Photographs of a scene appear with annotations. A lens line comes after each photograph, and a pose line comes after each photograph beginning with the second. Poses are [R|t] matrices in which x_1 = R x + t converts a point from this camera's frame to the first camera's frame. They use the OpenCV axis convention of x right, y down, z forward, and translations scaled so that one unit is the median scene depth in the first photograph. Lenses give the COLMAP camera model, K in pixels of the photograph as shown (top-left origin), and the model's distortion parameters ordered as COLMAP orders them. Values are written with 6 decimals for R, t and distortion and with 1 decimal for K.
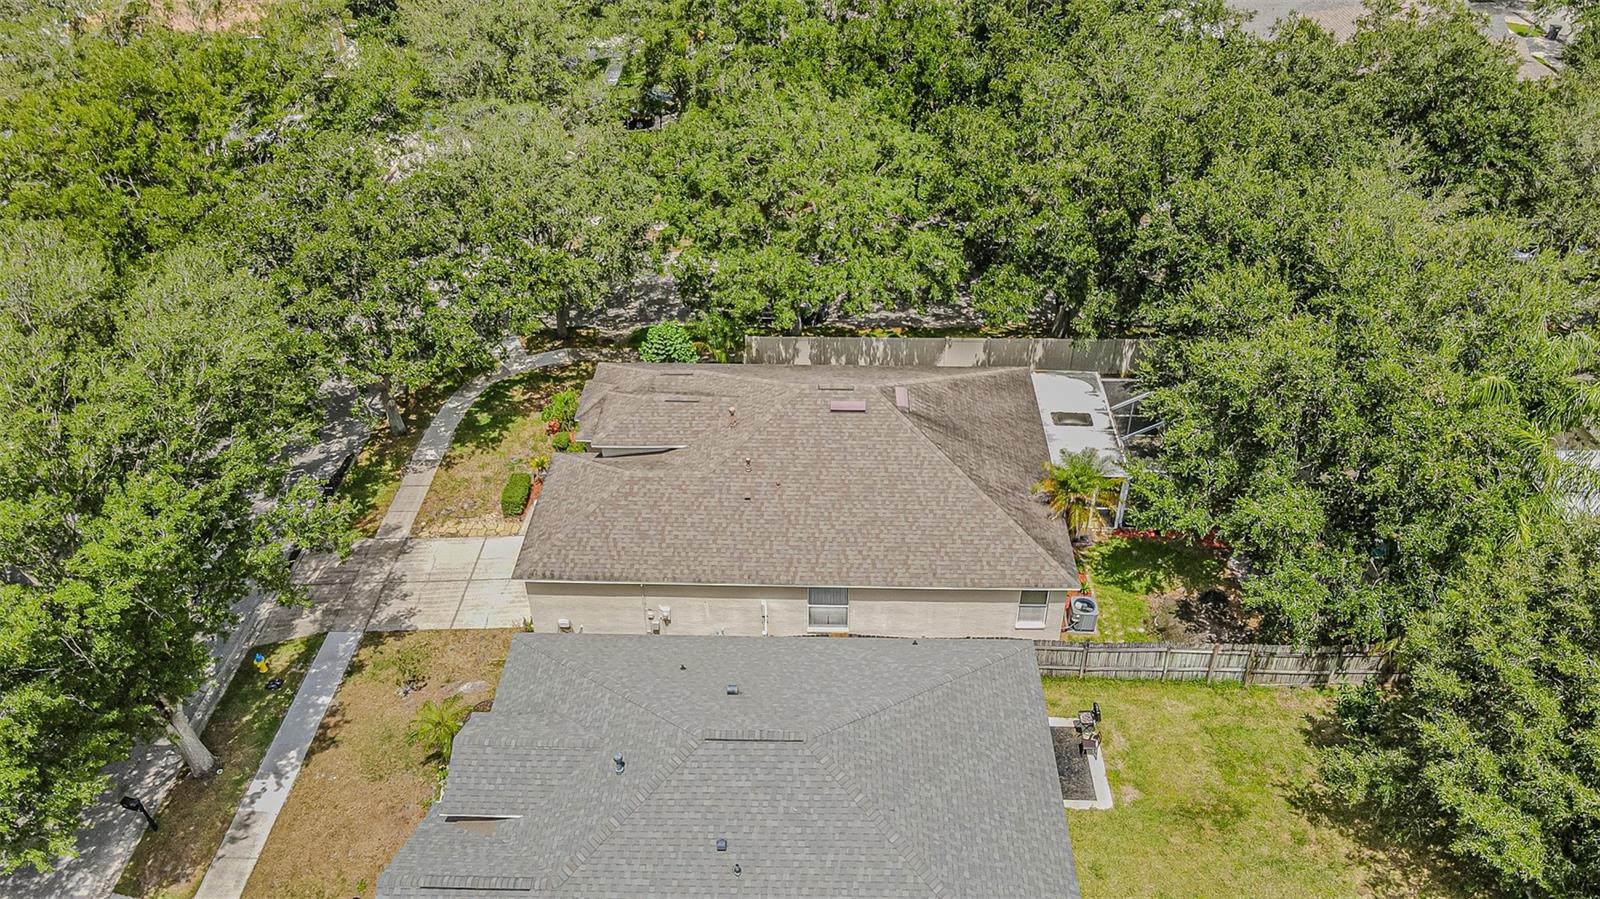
lens RADIAL K [[1157.1, 0, 800.0], [0, 1157.1, 449.5], [0, 0, 1]] dist [-0.003194, 0.005661]
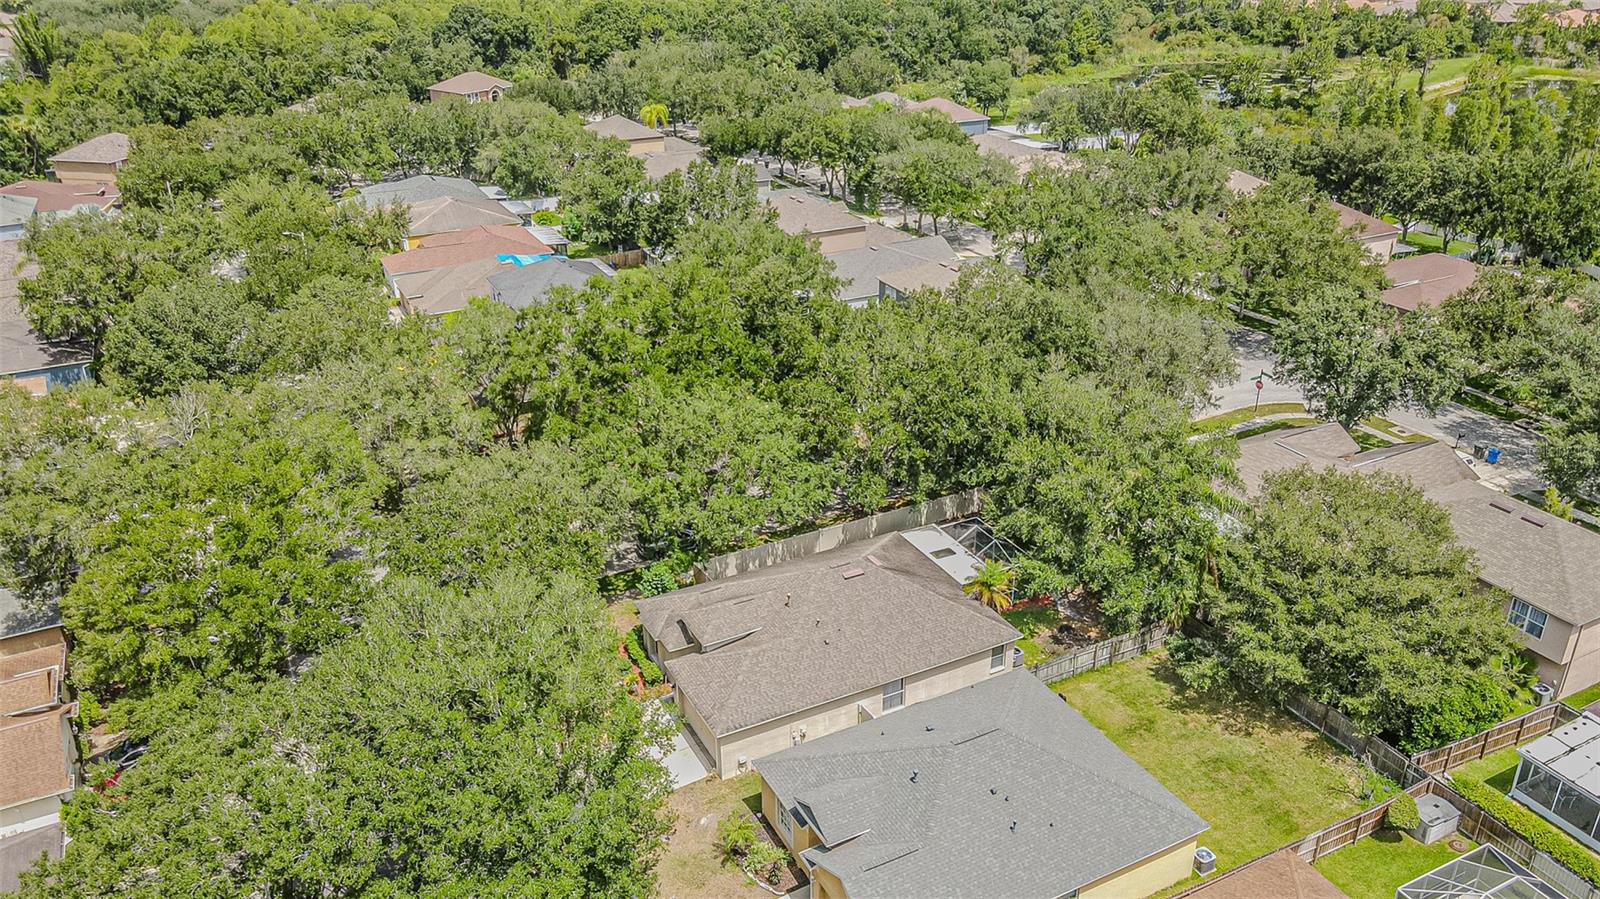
lens RADIAL K [[1157.1, 0, 800.0], [0, 1157.1, 449.5], [0, 0, 1]] dist [-0.003194, 0.005661]
pose [[0.873250, -0.205513, 0.441813, -0.714387], [0.288698, 0.948643, -0.129347, -0.014426], [-0.392540, 0.240503, 0.887733, -0.436276]]
